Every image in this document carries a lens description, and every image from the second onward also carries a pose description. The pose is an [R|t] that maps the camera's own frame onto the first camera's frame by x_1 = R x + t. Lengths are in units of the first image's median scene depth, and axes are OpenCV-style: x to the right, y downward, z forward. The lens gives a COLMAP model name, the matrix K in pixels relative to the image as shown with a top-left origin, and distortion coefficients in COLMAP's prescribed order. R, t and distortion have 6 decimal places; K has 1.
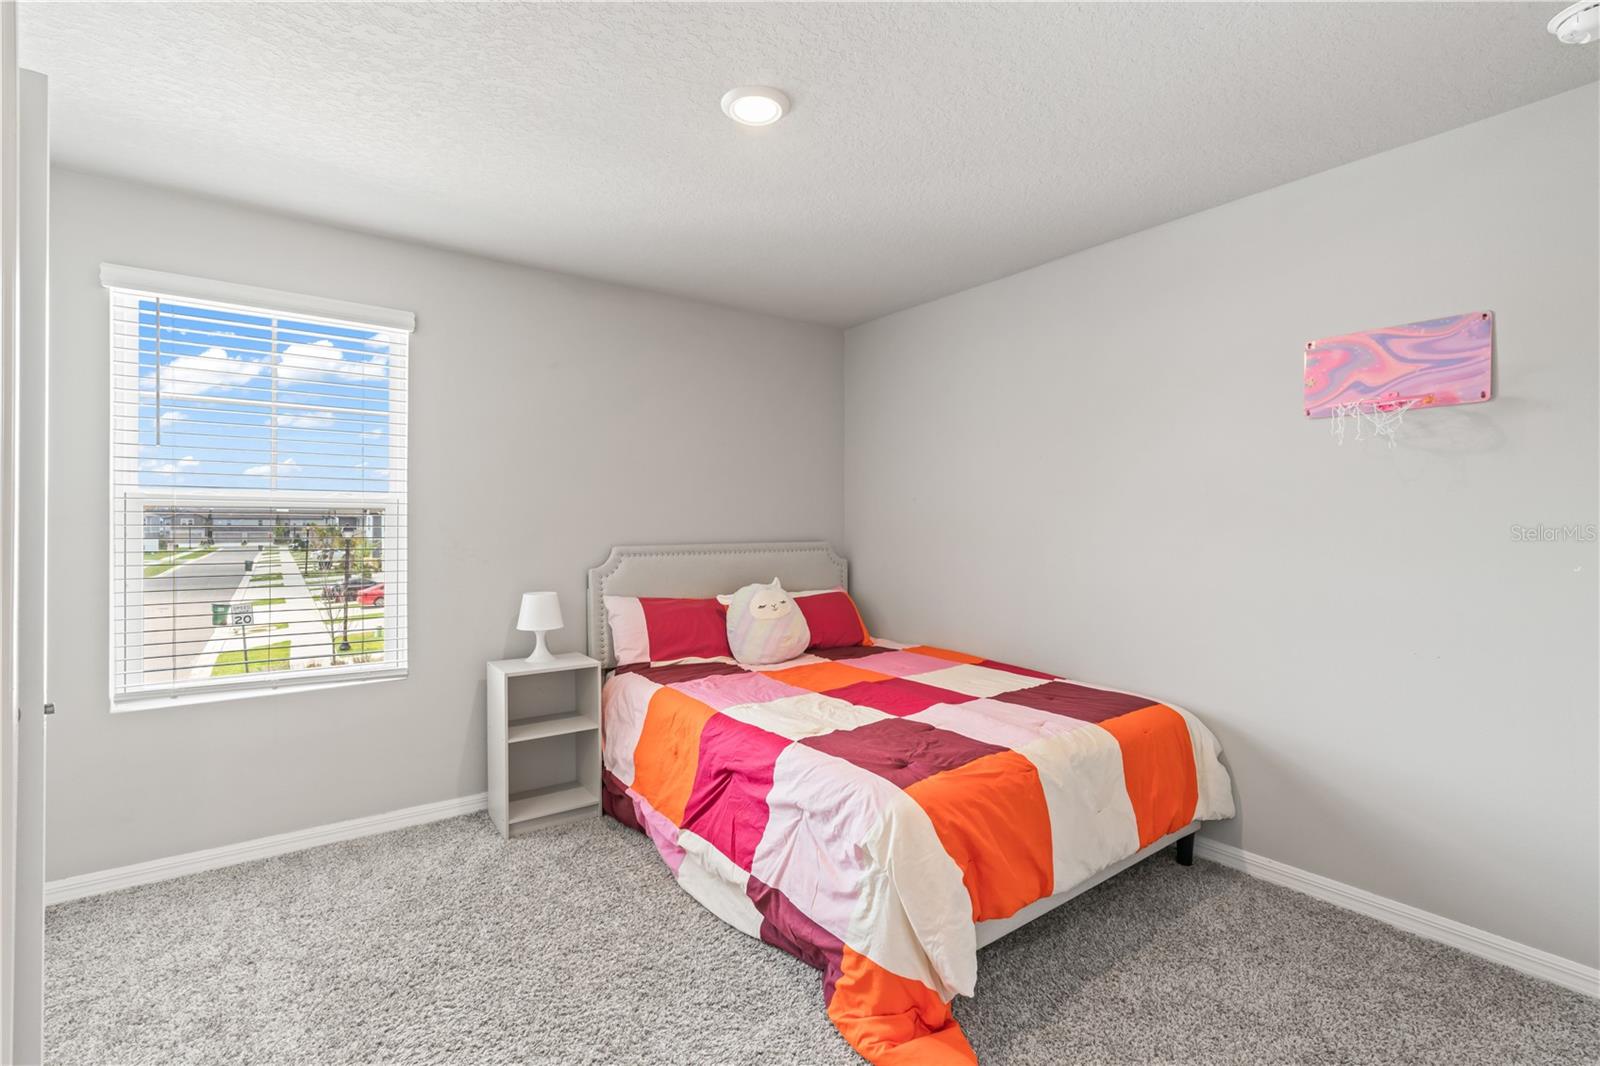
lens RADIAL K [[721.0, 0, 806.4], [0, 721.0, 526.8], [0, 0, 1]] dist [-0.015653, 0.006823]
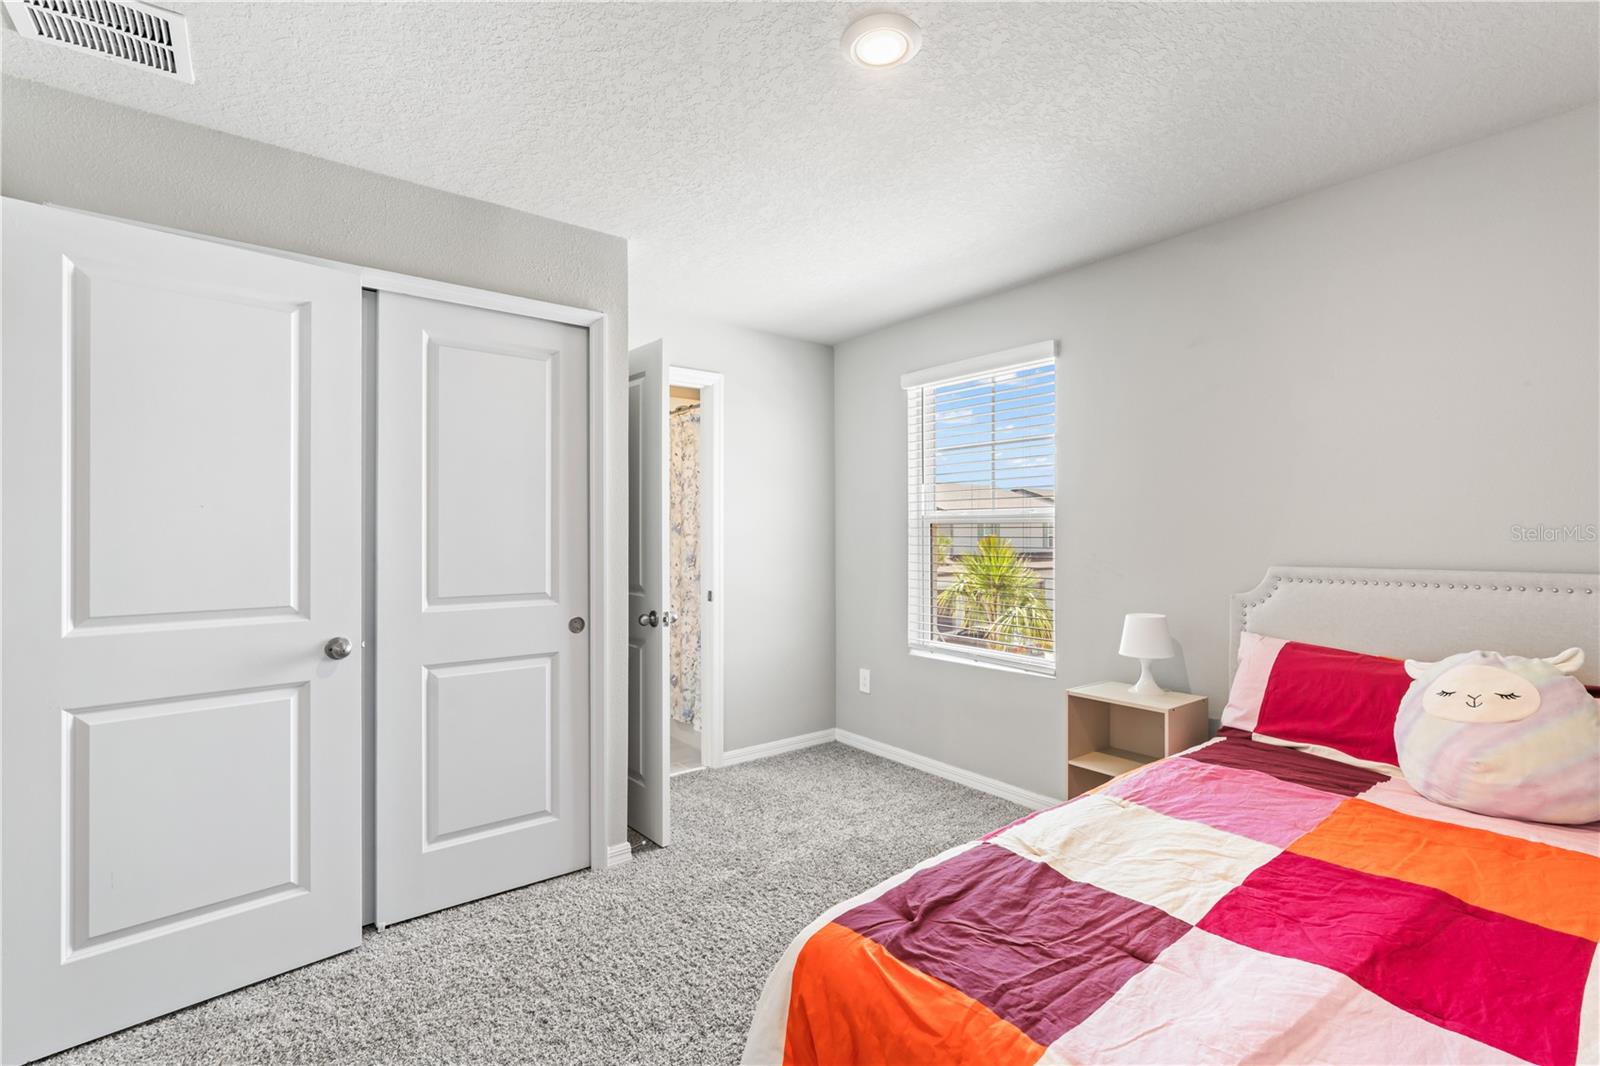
lens RADIAL K [[721.0, 0, 805.5], [0, 721.0, 535.9], [0, 0, 1]] dist [-0.015653, 0.006823]
pose [[0.020508, 0.002255, -0.999787, 0.497768], [0.001093, 0.999997, 0.002278, -0.006282], [0.999789, -0.001139, 0.020505, 0.577731]]
